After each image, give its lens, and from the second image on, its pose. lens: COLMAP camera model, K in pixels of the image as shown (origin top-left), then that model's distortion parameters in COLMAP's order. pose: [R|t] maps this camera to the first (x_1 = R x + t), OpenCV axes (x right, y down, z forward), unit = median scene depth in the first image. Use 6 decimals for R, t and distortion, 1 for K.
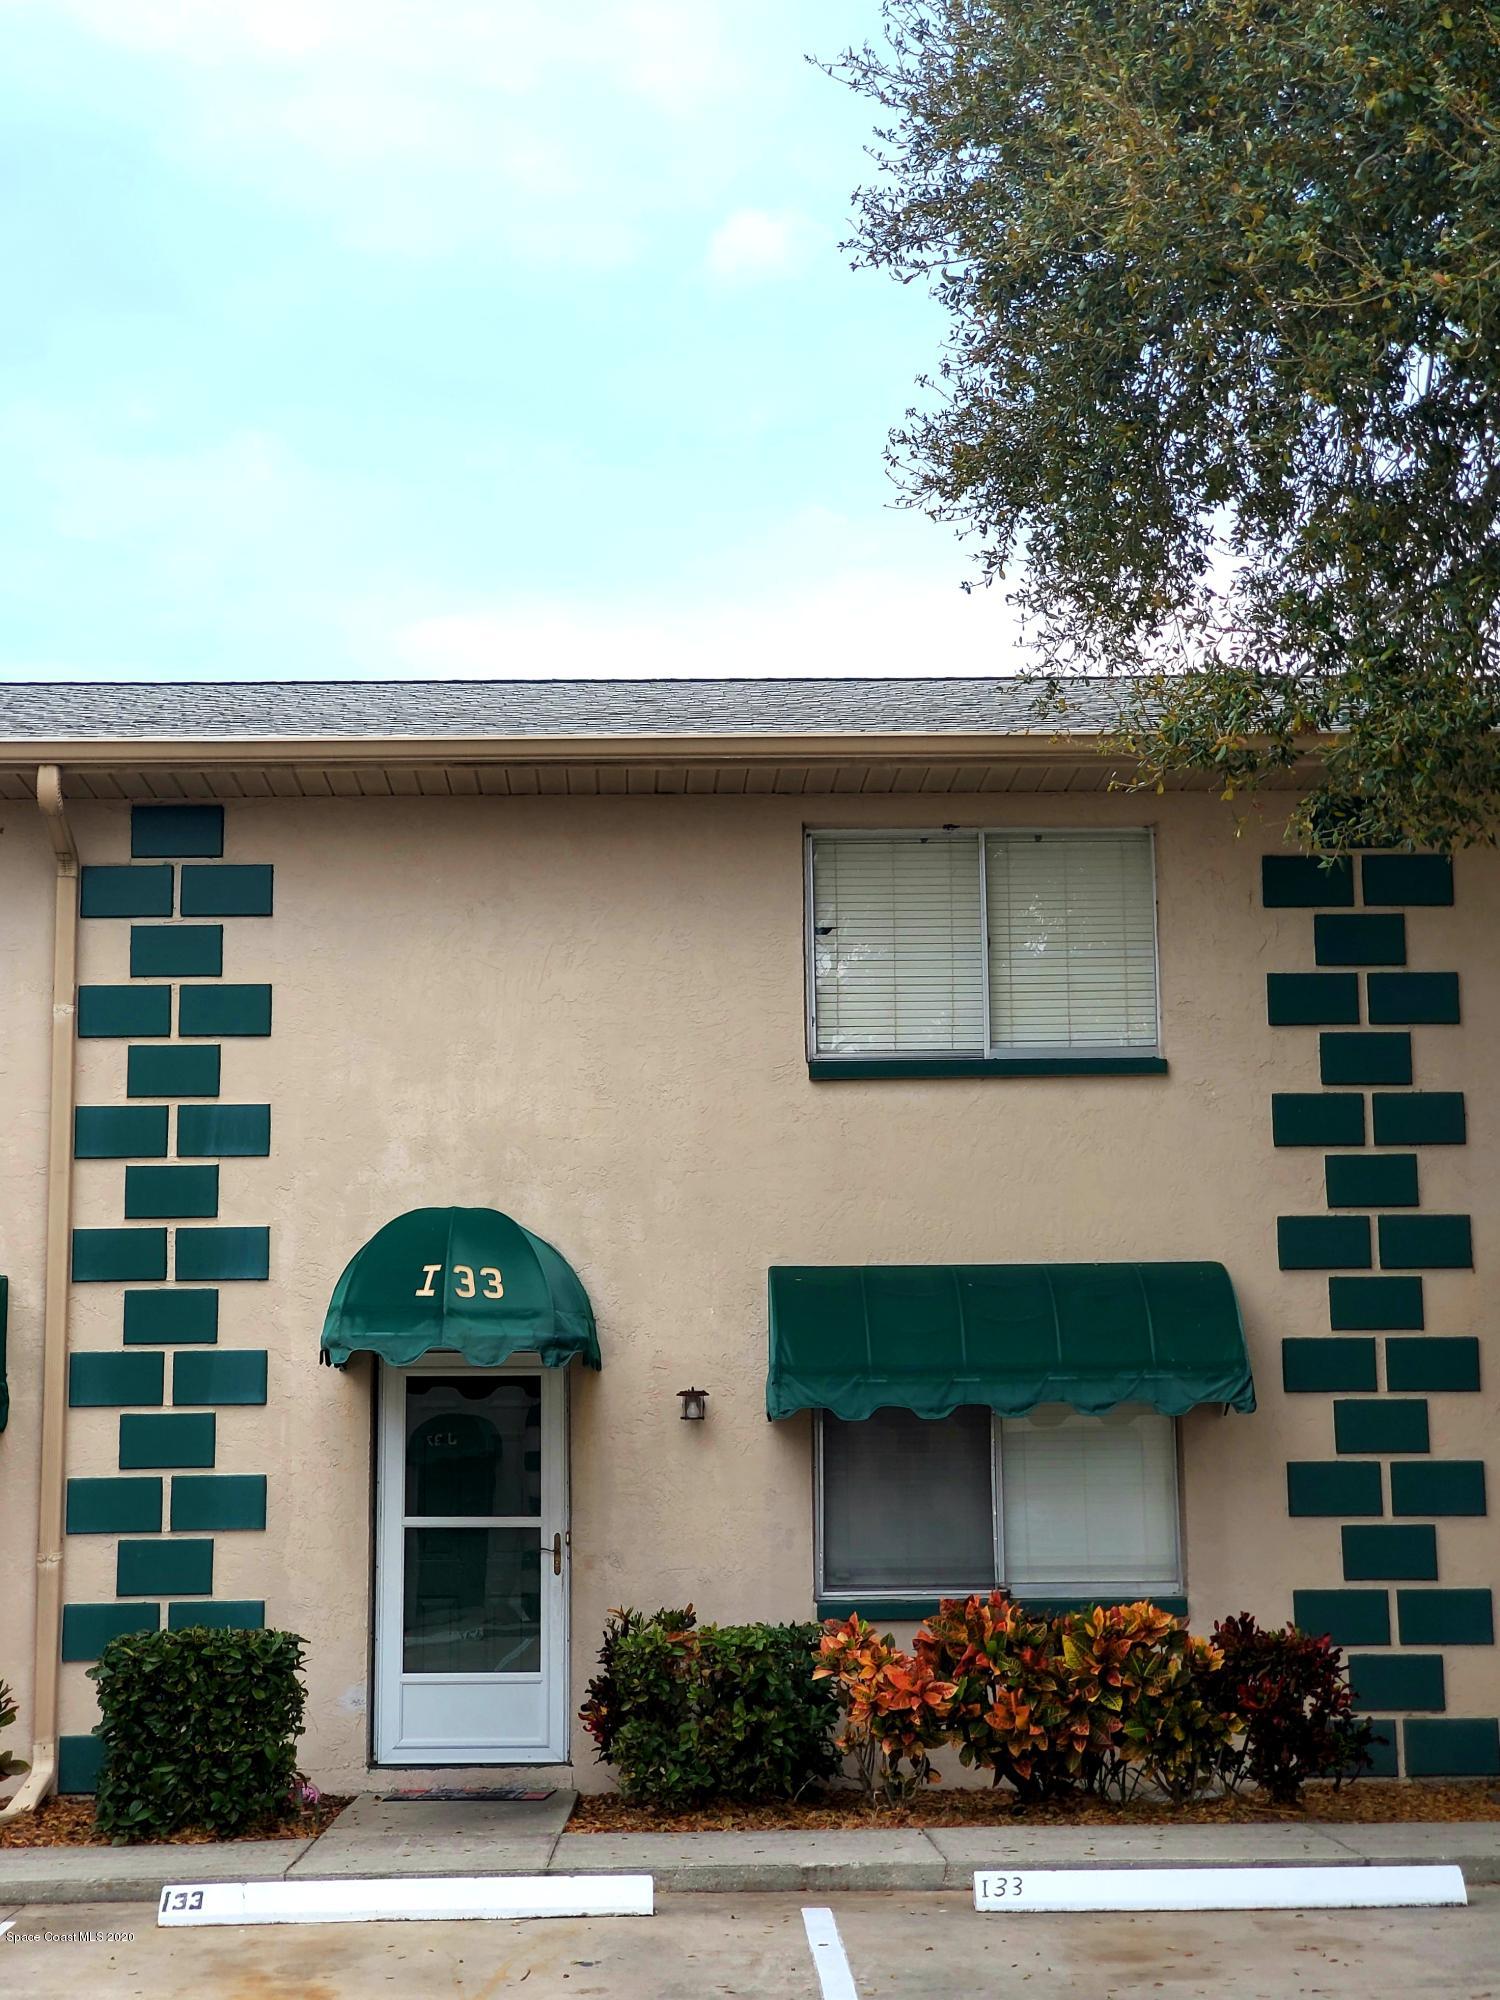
lens RADIAL K [[3022.0, 0, 750.0], [0, 3022.0, 1000.0], [0, 0, 1]] dist [0.042491, 0.203603]
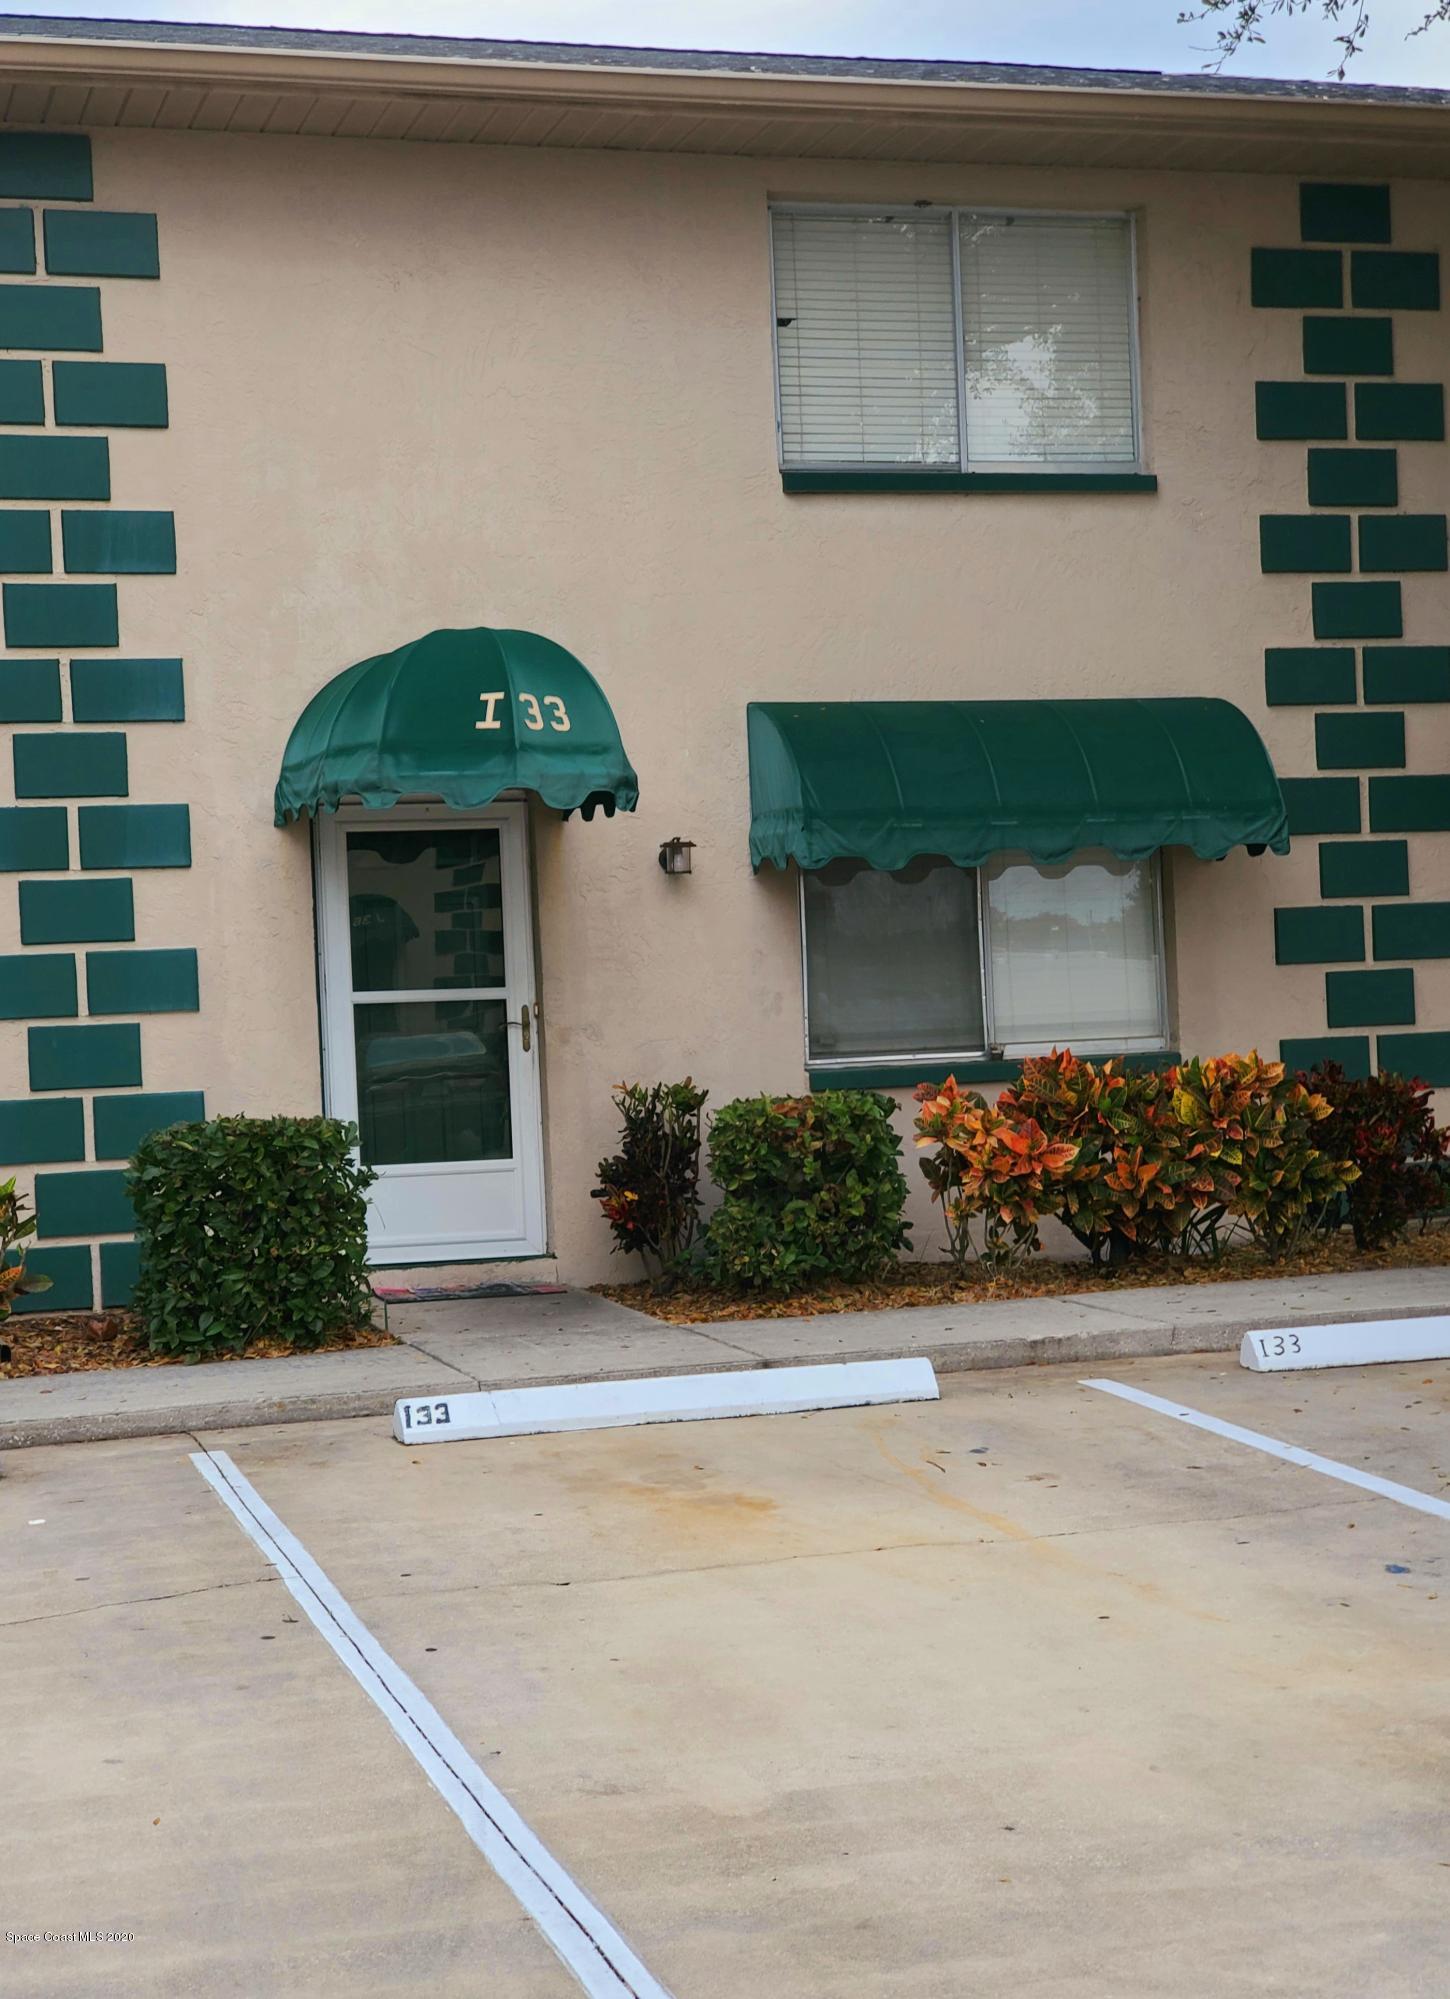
lens RADIAL K [[3103.7, 0, 722.0], [0, 3103.7, 1052.8], [0, 0, 1]] dist [-0.203379, 2.208536]
pose [[0.962106, -0.033853, 0.270567, -0.254127], [-0.014632, 0.984424, 0.175200, 0.030494], [-0.272283, -0.172520, 0.946625, 0.125598]]
